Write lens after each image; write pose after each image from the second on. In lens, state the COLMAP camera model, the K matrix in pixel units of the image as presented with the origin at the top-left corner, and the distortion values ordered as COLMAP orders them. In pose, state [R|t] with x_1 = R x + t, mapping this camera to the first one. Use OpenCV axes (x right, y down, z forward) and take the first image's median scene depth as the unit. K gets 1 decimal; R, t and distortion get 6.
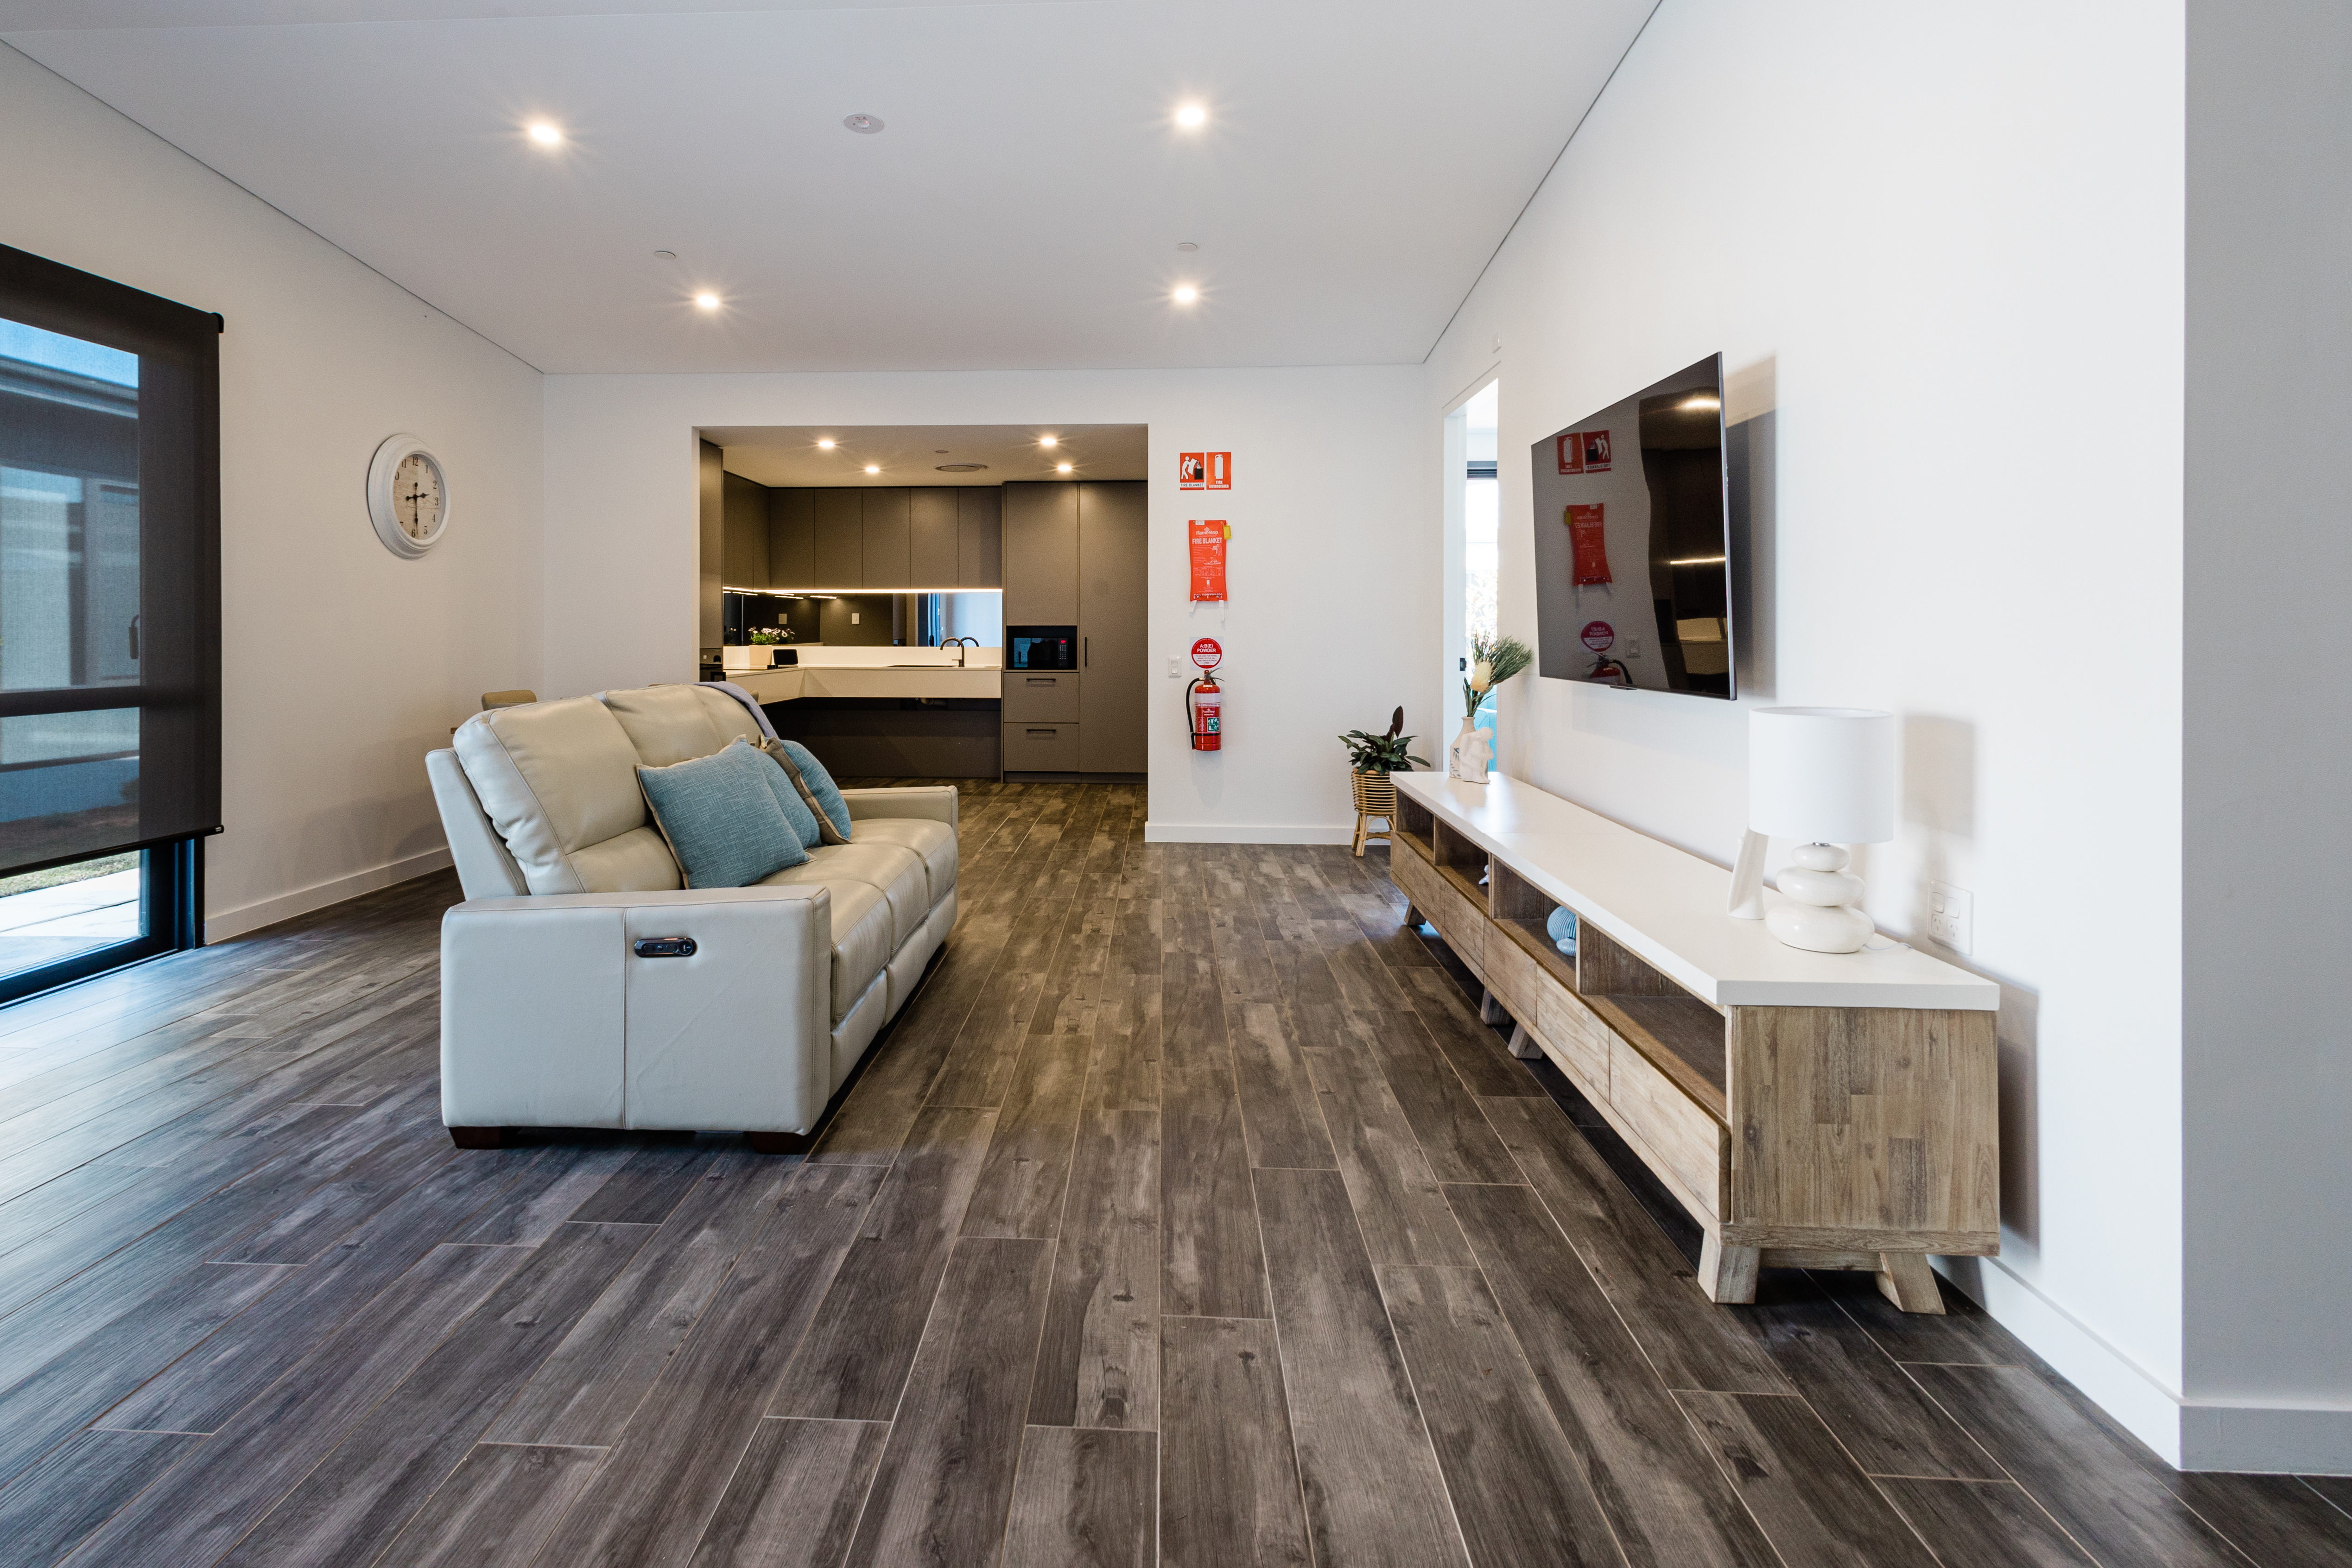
lens RADIAL K [[1144.7, 0, 1110.3], [0, 1144.7, 794.9], [0, 0, 1]] dist [-0.000676, 0.000082]
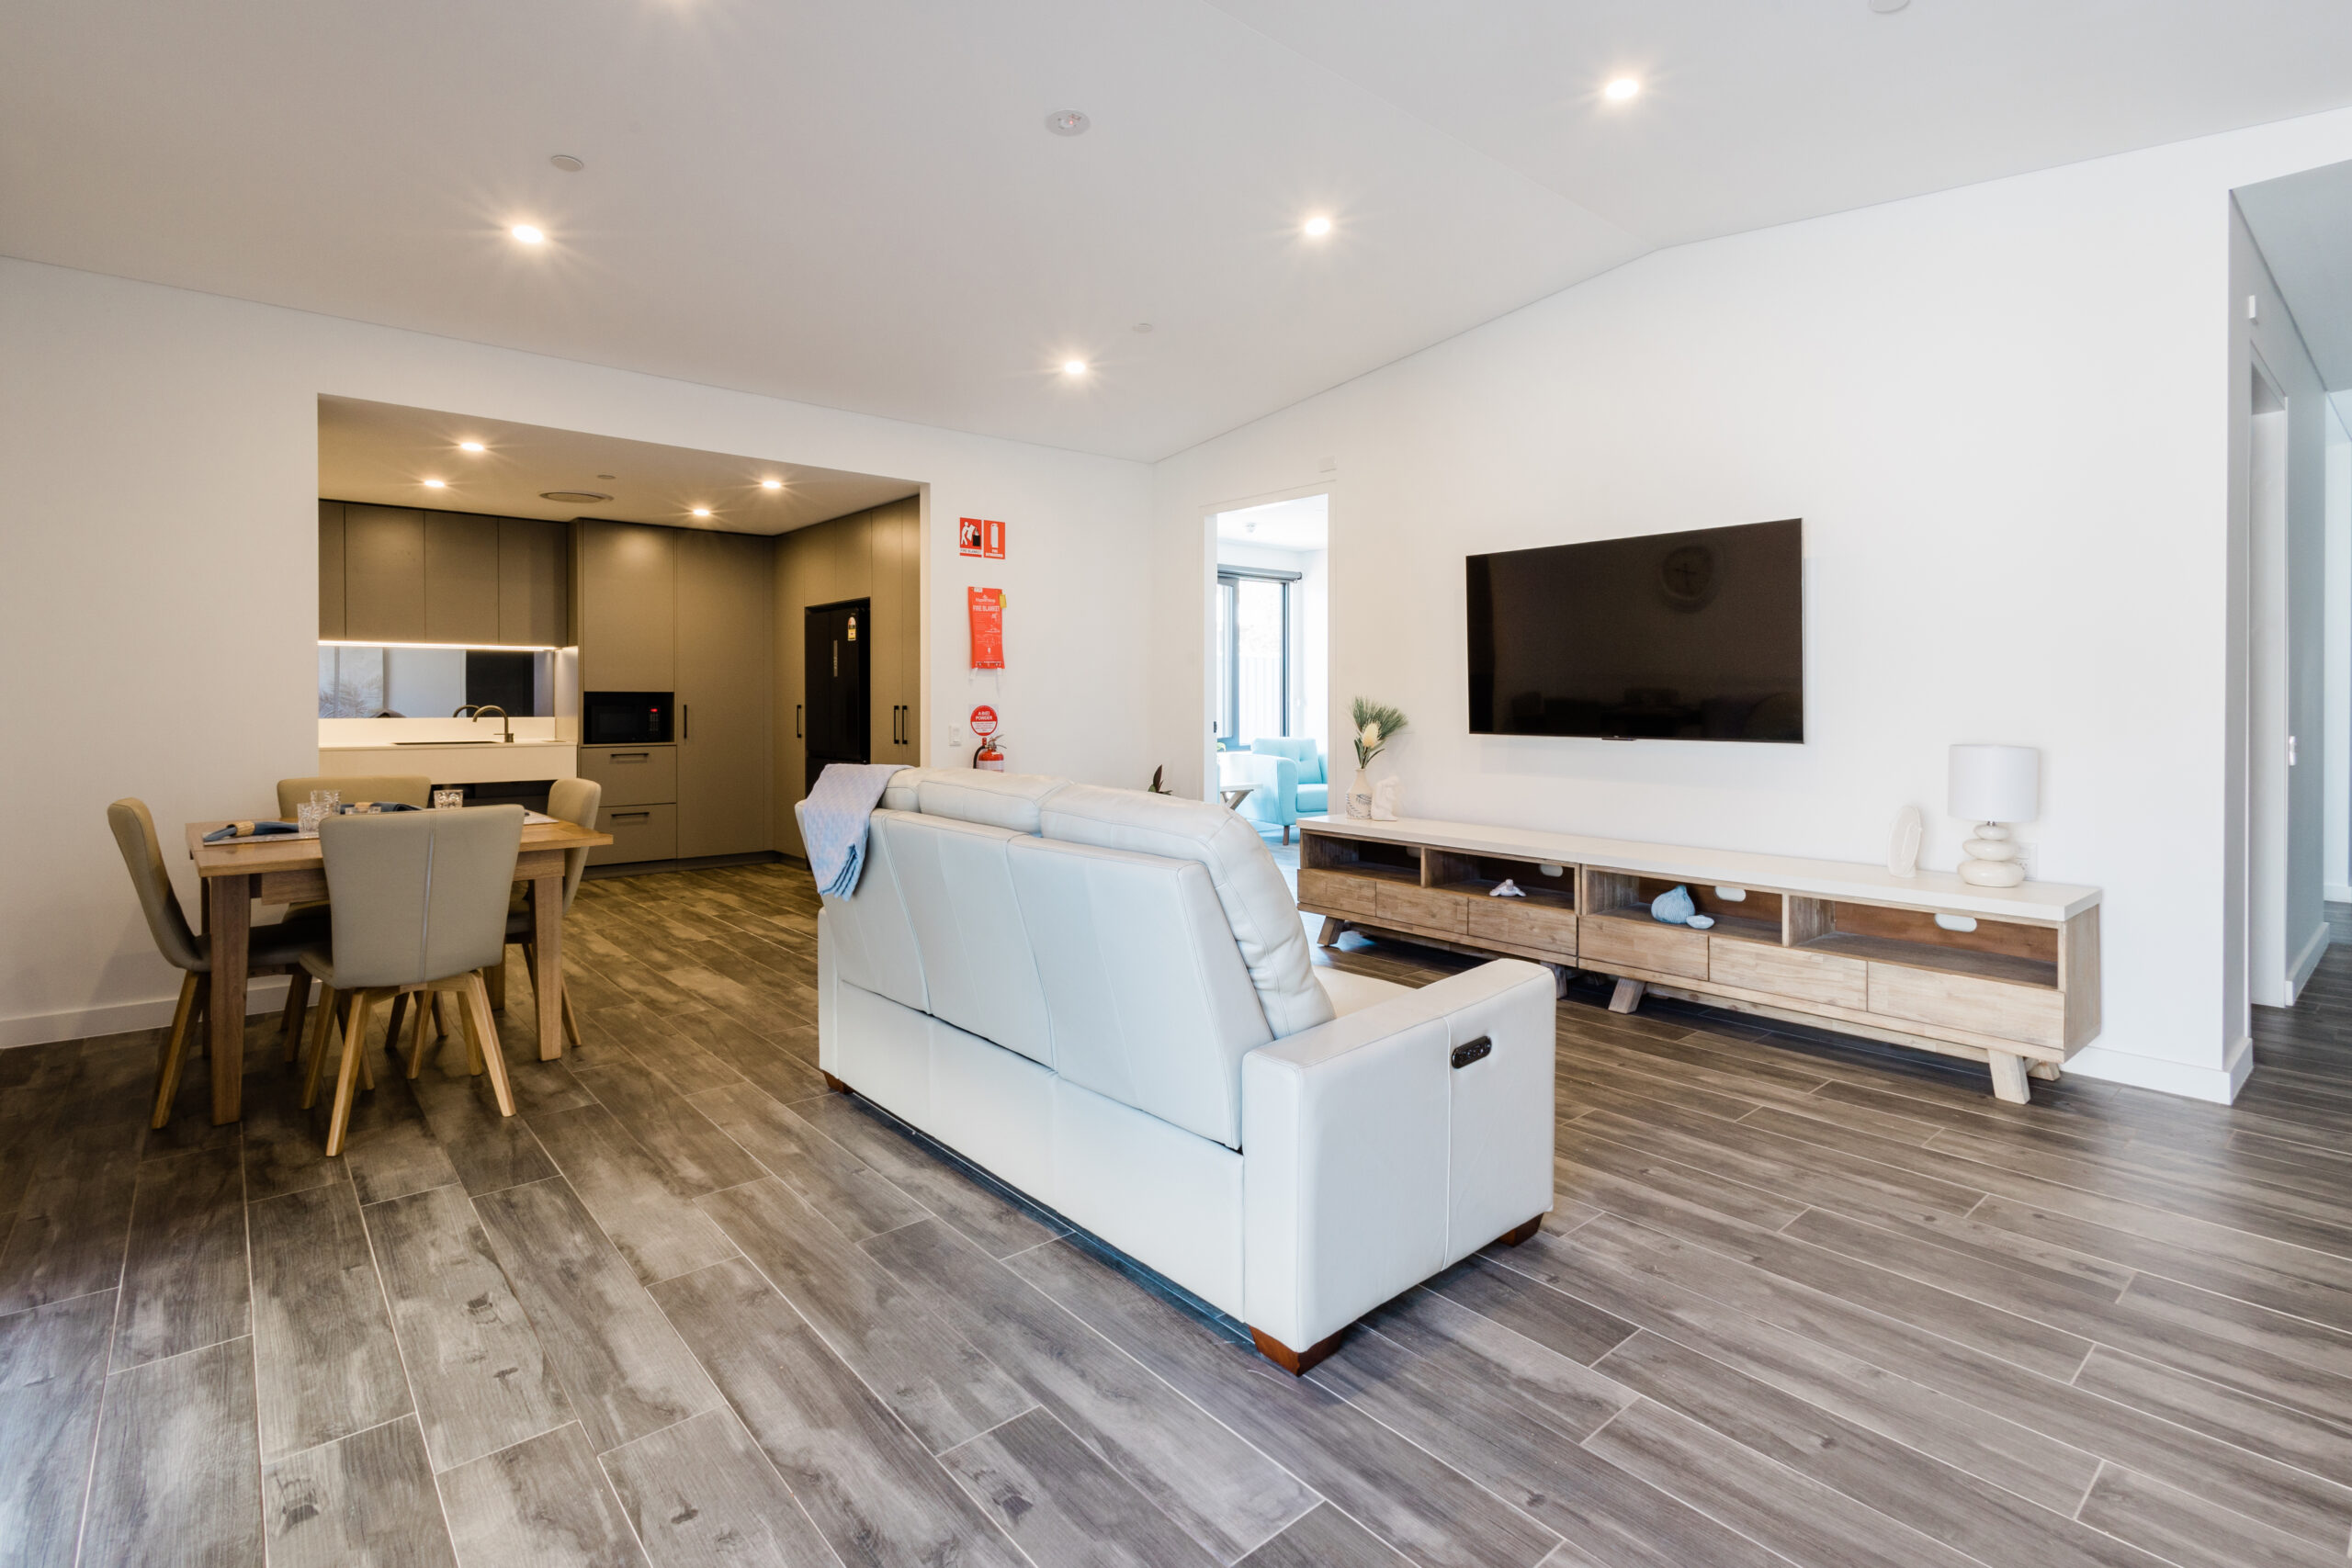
lens RADIAL K [[1101.6, 0, 1176.0], [0, 1101.6, 784.0], [0, 0, 1]] dist [0.034553, -0.011278]
pose [[0.725113, -0.051659, 0.686690, -0.465857], [0.097850, 0.994793, -0.028487, -0.027234], [-0.681643, 0.087849, 0.726392, 0.207555]]
